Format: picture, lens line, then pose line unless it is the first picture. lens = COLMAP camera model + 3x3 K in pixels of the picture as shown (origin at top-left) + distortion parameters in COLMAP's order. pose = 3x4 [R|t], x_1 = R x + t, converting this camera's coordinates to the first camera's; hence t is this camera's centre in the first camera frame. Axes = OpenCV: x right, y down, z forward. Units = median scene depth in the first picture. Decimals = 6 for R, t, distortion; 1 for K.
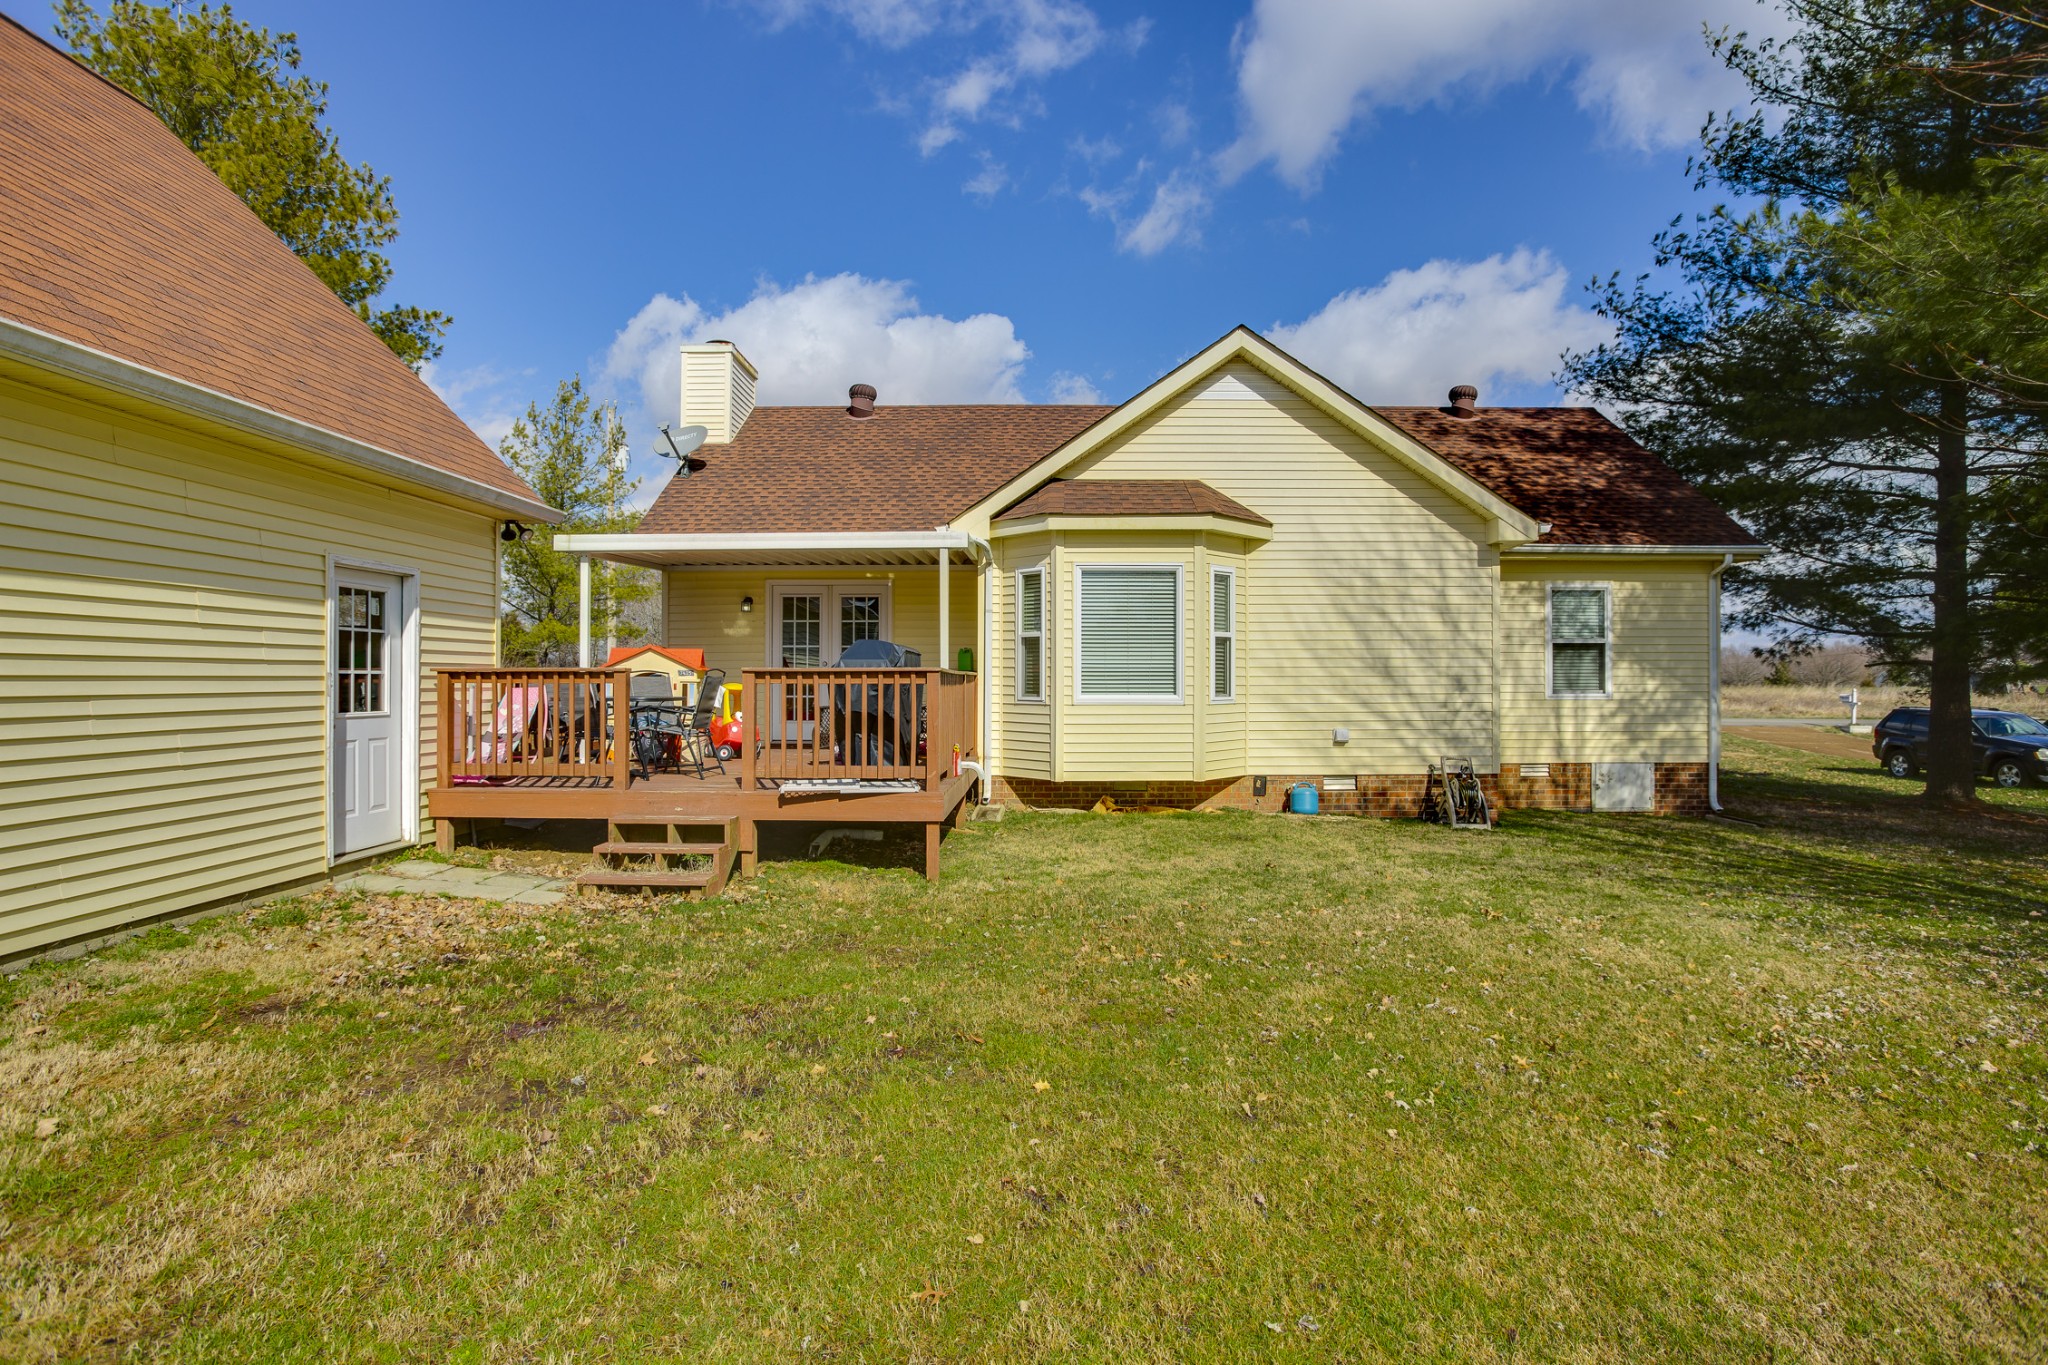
lens RADIAL K [[947.6, 0, 1031.0], [0, 947.6, 681.9], [0, 0, 1]] dist [-0.043732, 0.013378]
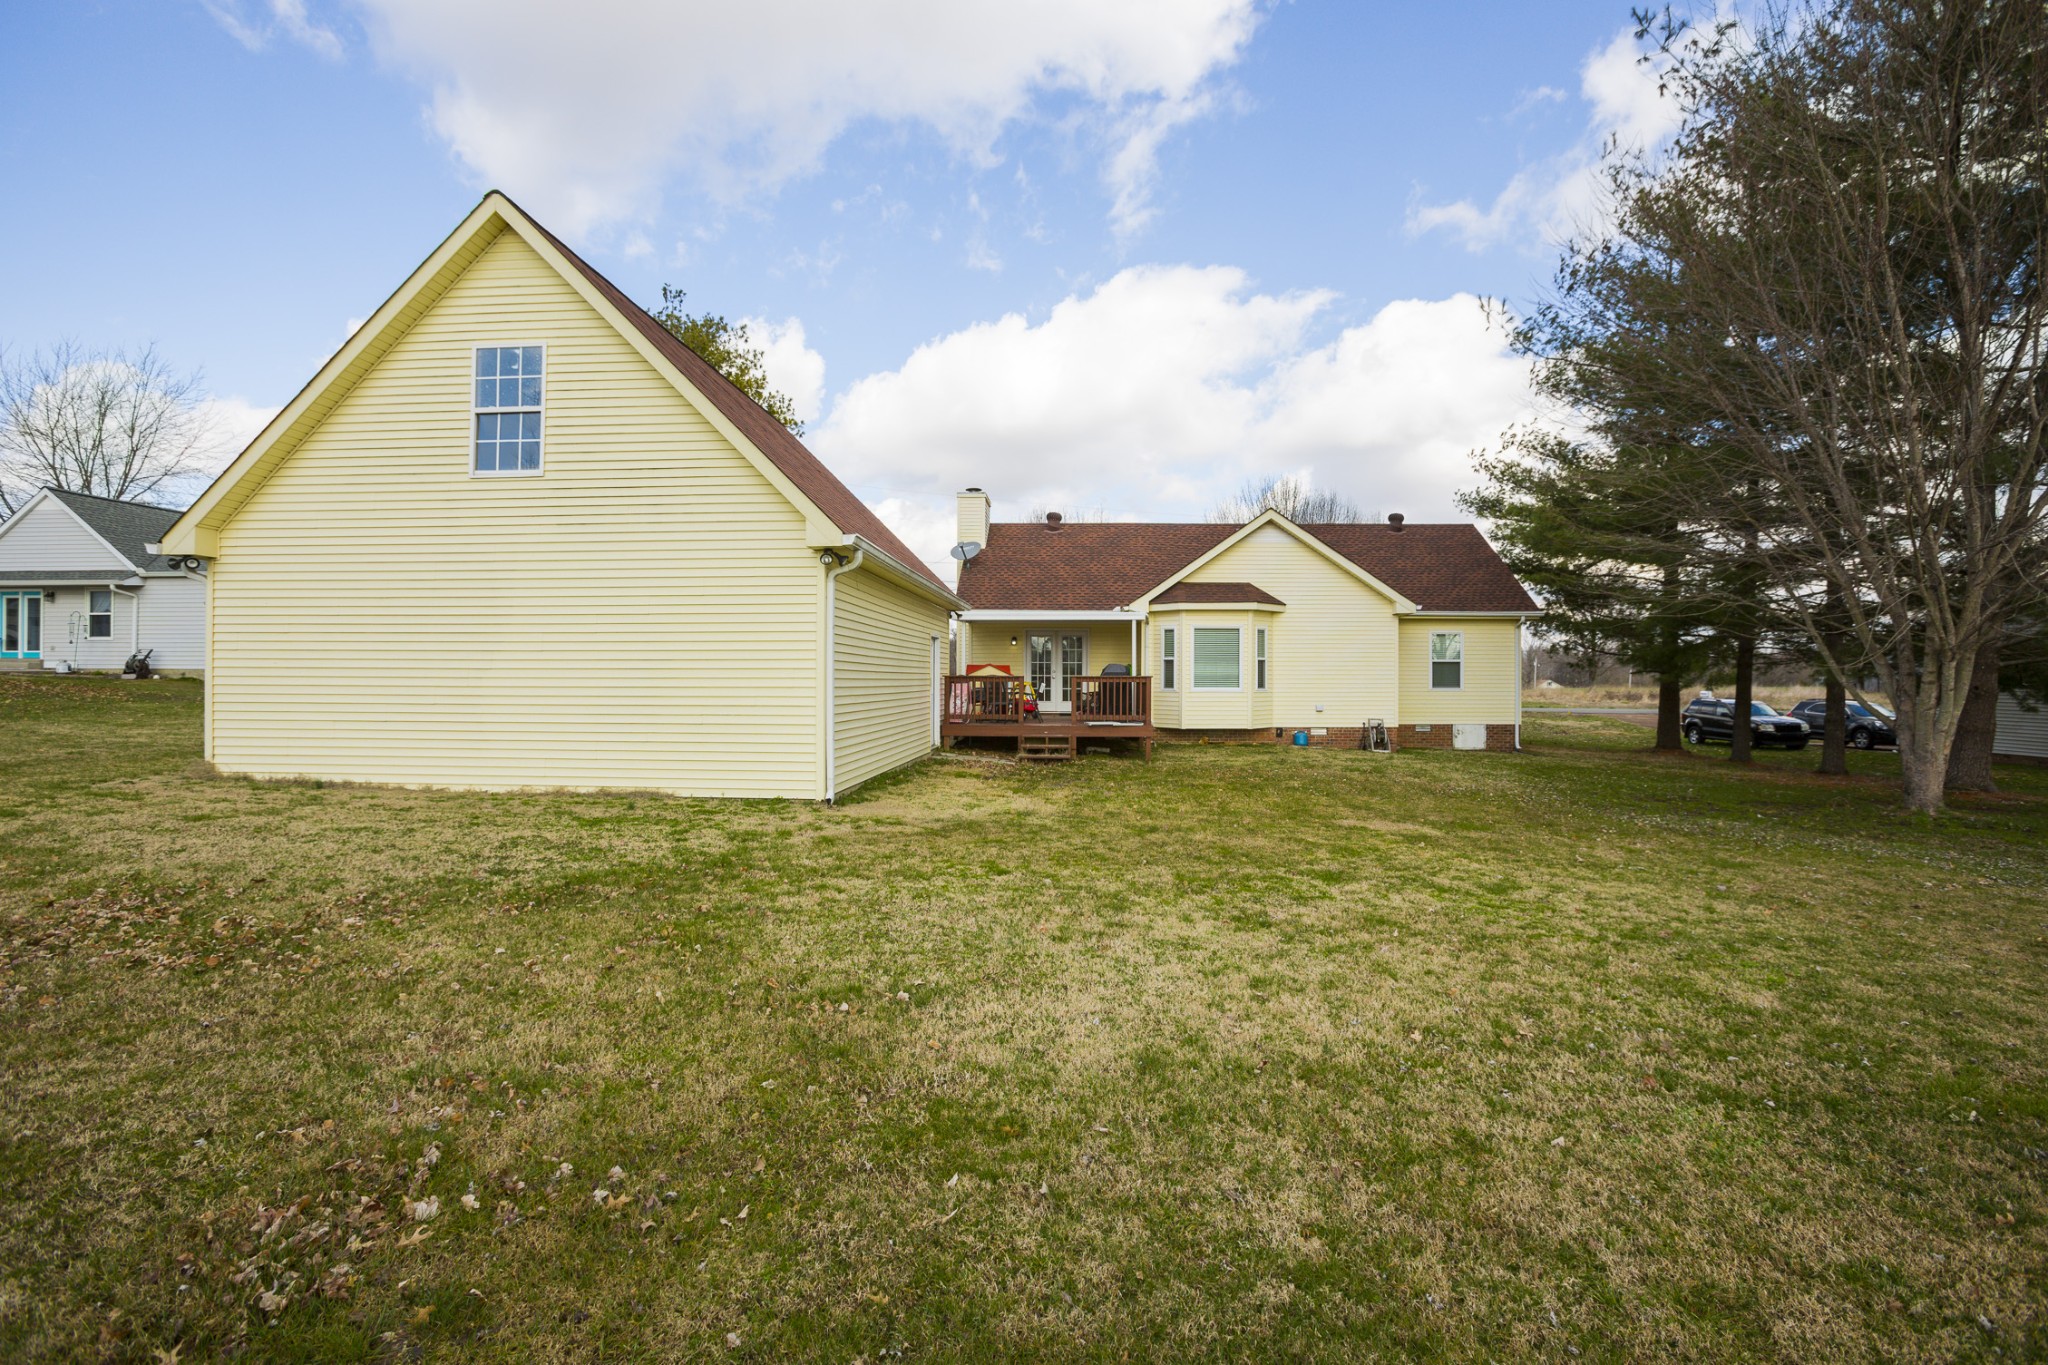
lens RADIAL K [[947.6, 0, 1035.0], [0, 947.6, 679.2], [0, 0, 1]] dist [-0.043732, 0.013378]
pose [[0.999886, 0.001656, -0.015011, -0.259312], [-0.001648, 0.999998, 0.000557, -0.005339], [0.015012, -0.000532, 0.999887, -1.067382]]
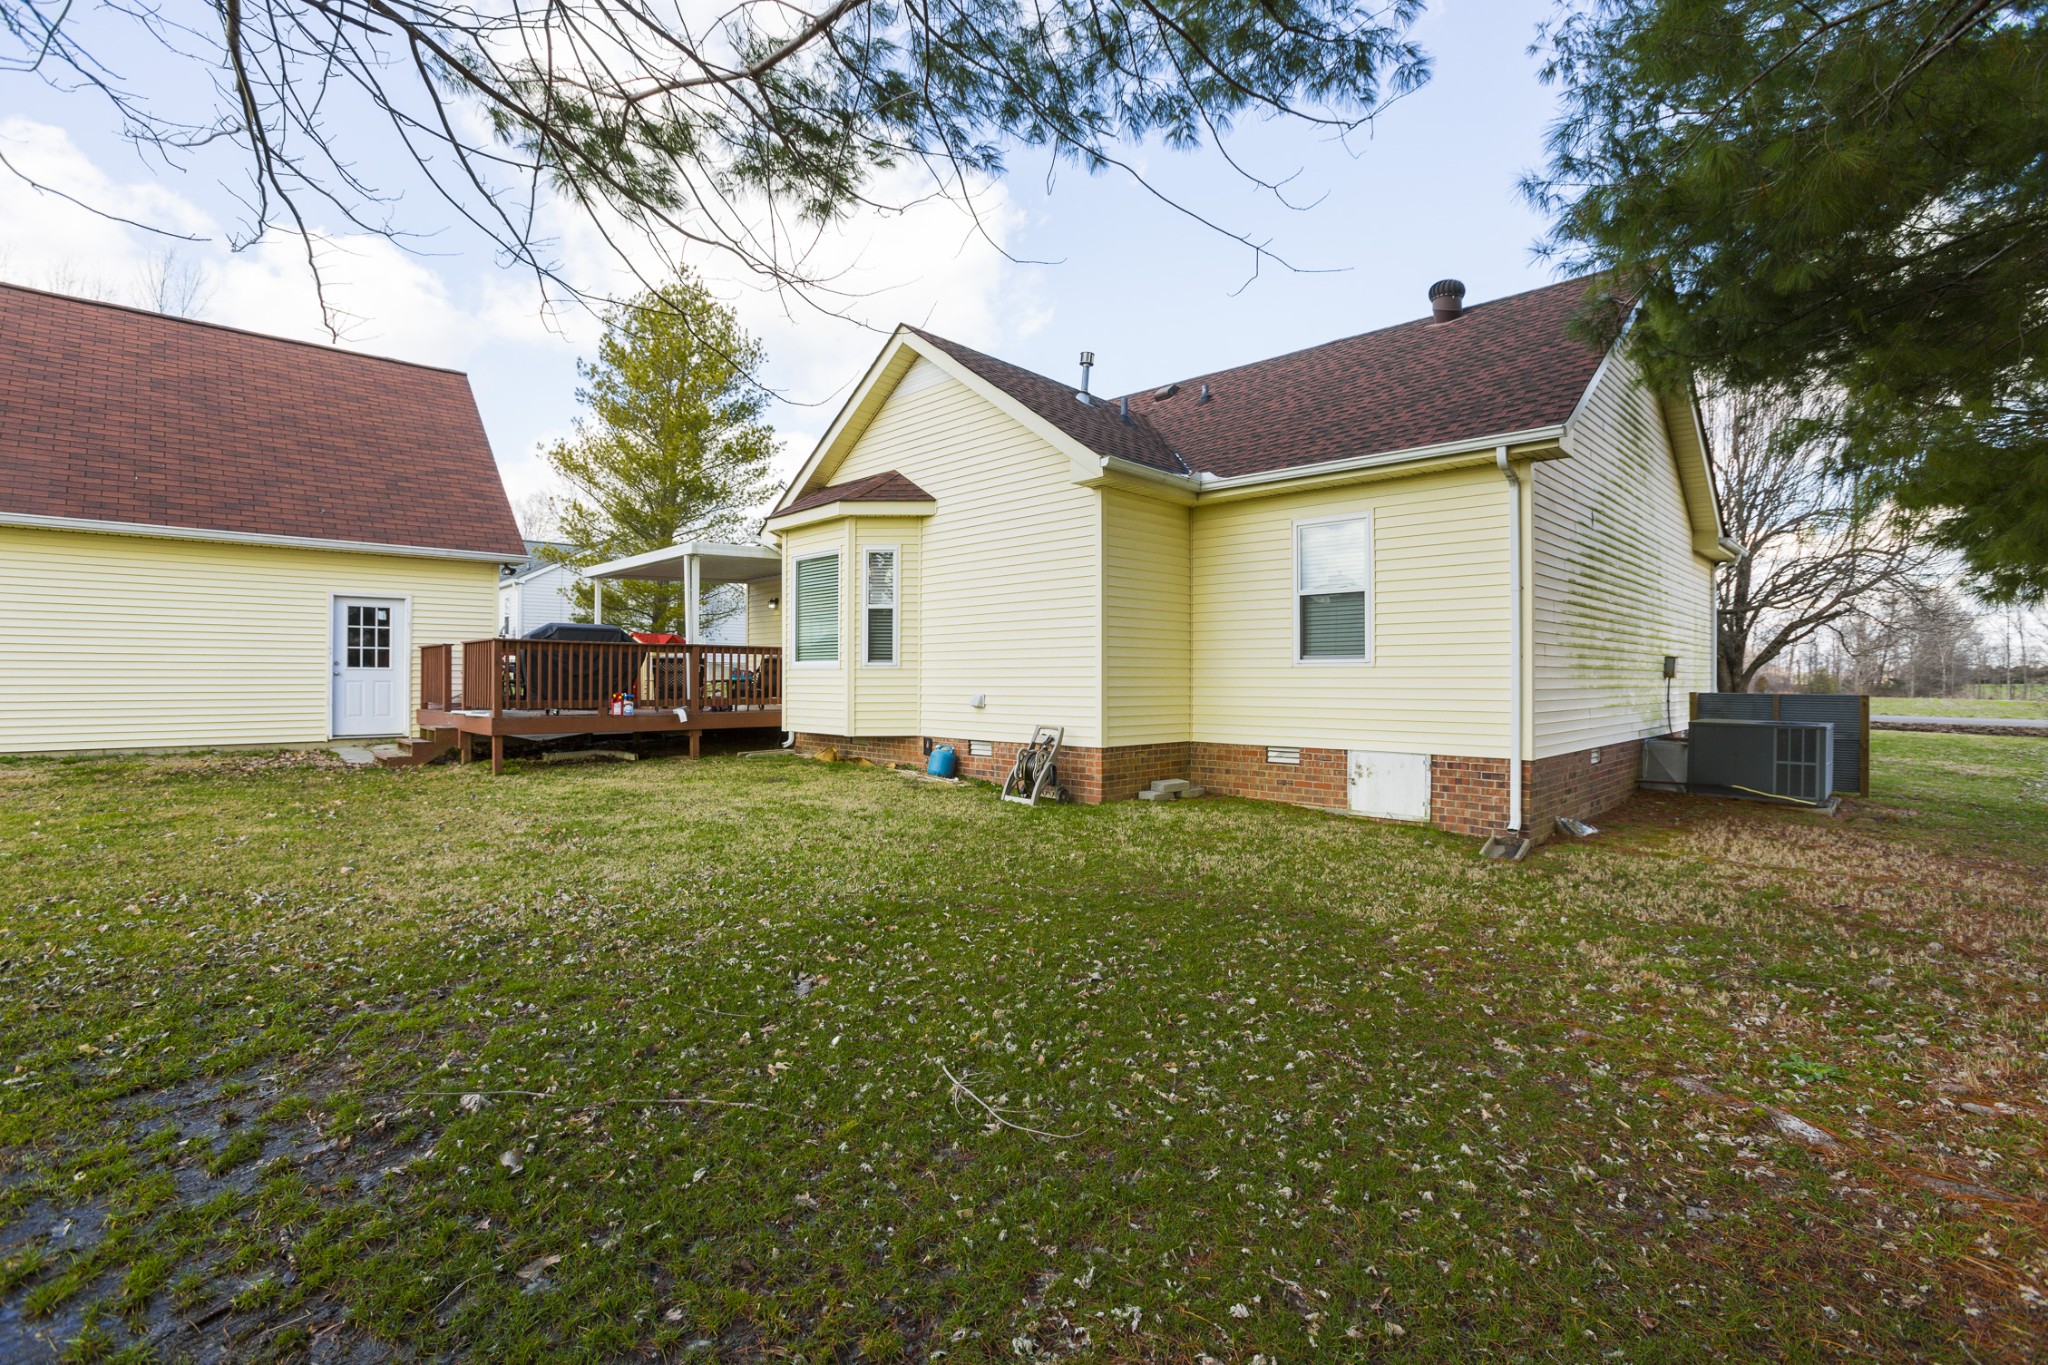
lens RADIAL K [[947.6, 0, 1028.2], [0, 947.6, 676.2], [0, 0, 1]] dist [-0.043732, 0.013378]
pose [[0.741928, -0.002165, -0.670476, 1.045893], [-0.002359, 0.999980, -0.005838, 0.036431], [0.670476, 0.005913, 0.741908, 0.281980]]
